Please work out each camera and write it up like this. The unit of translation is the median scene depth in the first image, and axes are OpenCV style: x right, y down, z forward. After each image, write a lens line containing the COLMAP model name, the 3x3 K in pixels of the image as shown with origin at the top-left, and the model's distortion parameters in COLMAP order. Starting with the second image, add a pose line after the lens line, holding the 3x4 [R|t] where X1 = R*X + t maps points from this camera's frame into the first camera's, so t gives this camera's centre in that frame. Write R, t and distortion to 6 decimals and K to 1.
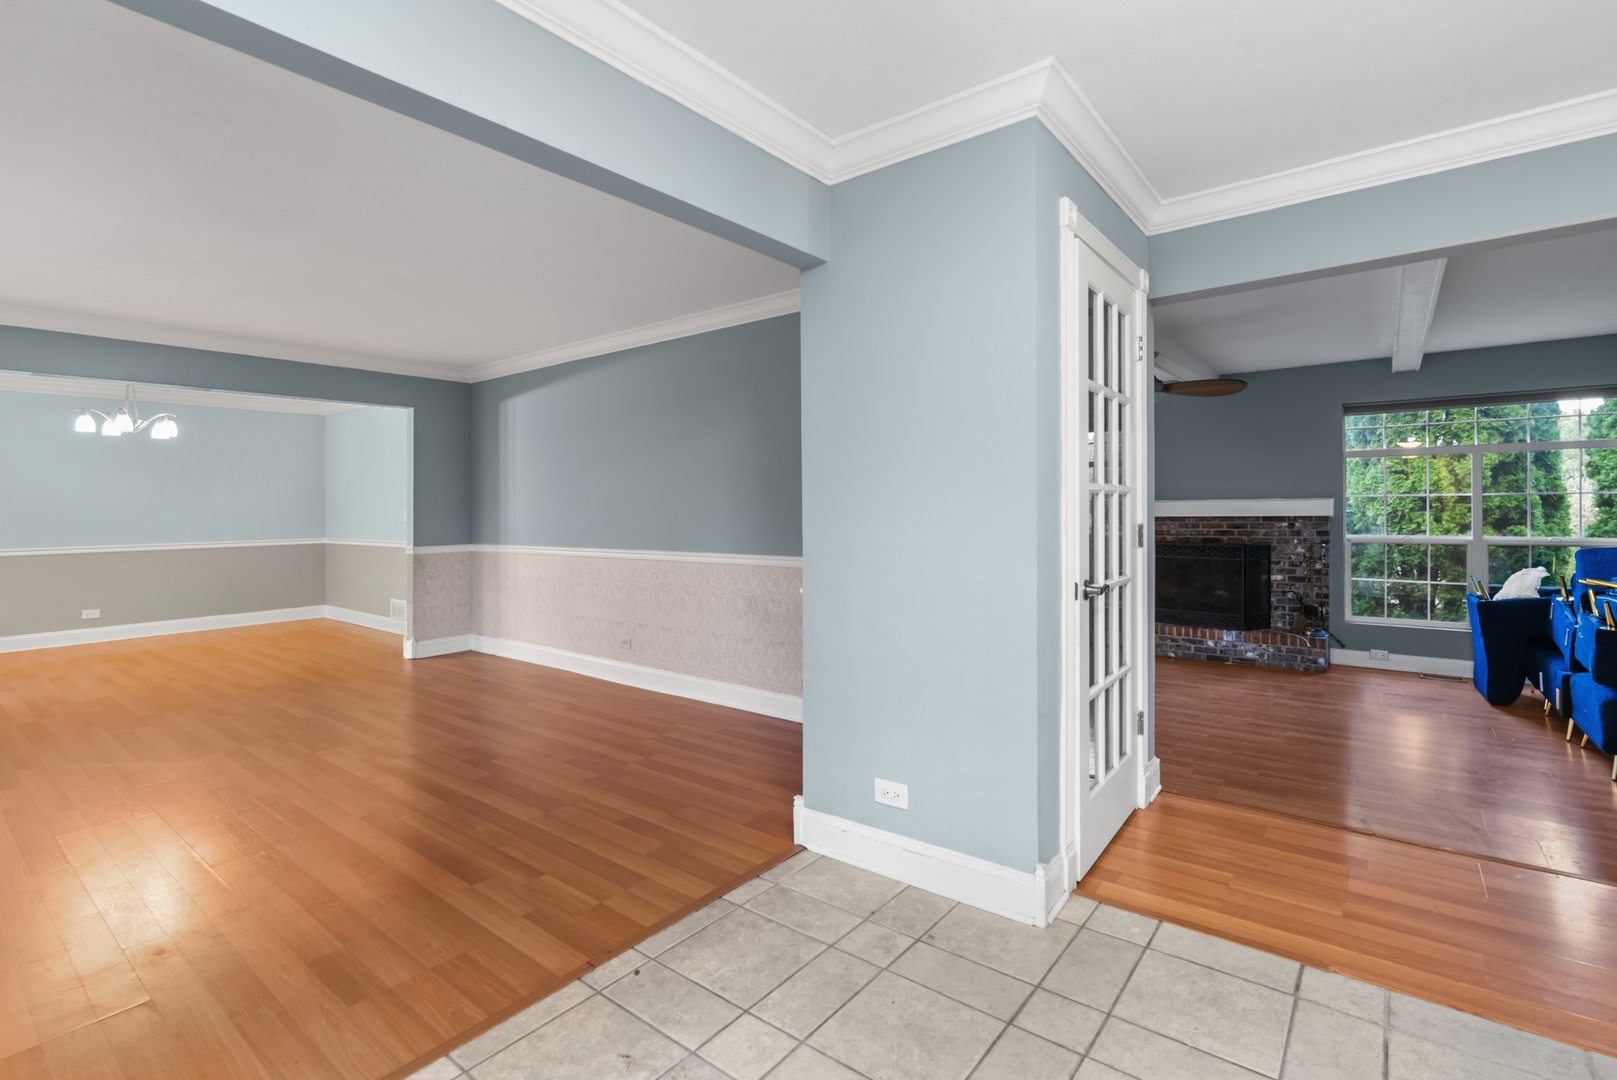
lens RADIAL K [[744.5, 0, 785.8], [0, 744.5, 514.2], [0, 0, 1]] dist [0.007726, 0.000612]
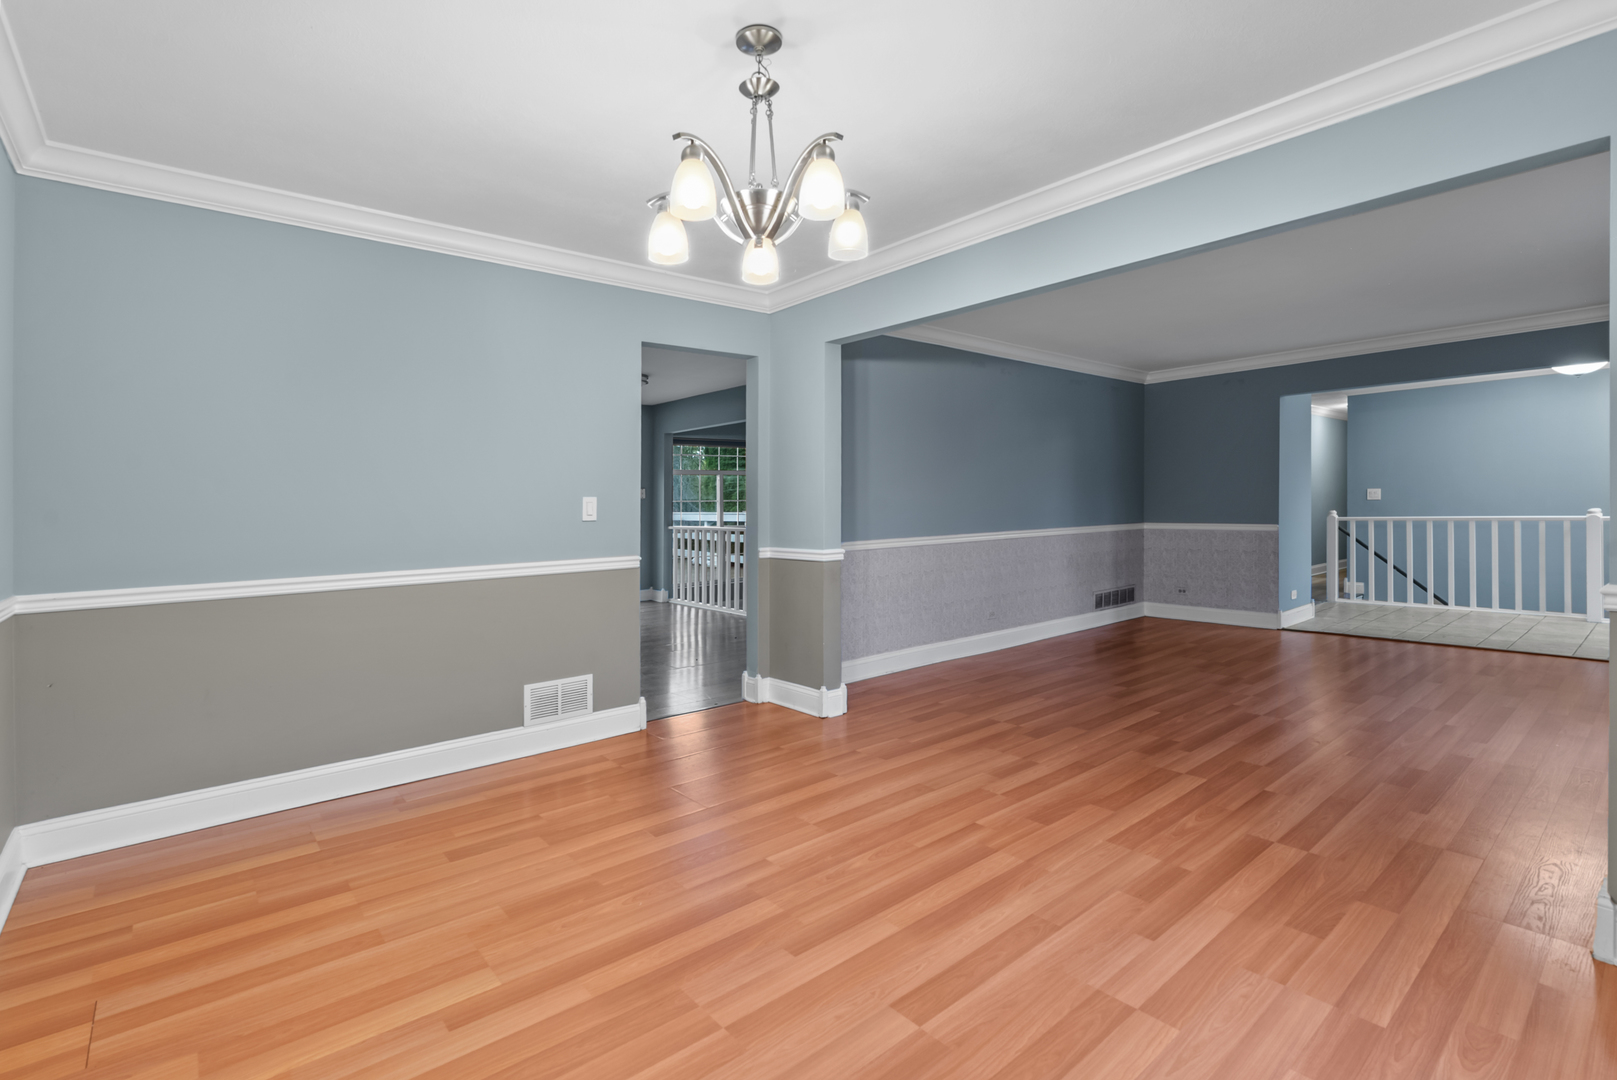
lens RADIAL K [[744.5, 0, 785.8], [0, 744.5, 514.2], [0, 0, 1]] dist [0.007726, 0.000612]
pose [[0.202758, -0.008341, 0.979193, -1.184834], [0.020624, 0.999778, 0.004246, 0.007683], [-0.979012, 0.019334, 0.202885, 0.918125]]
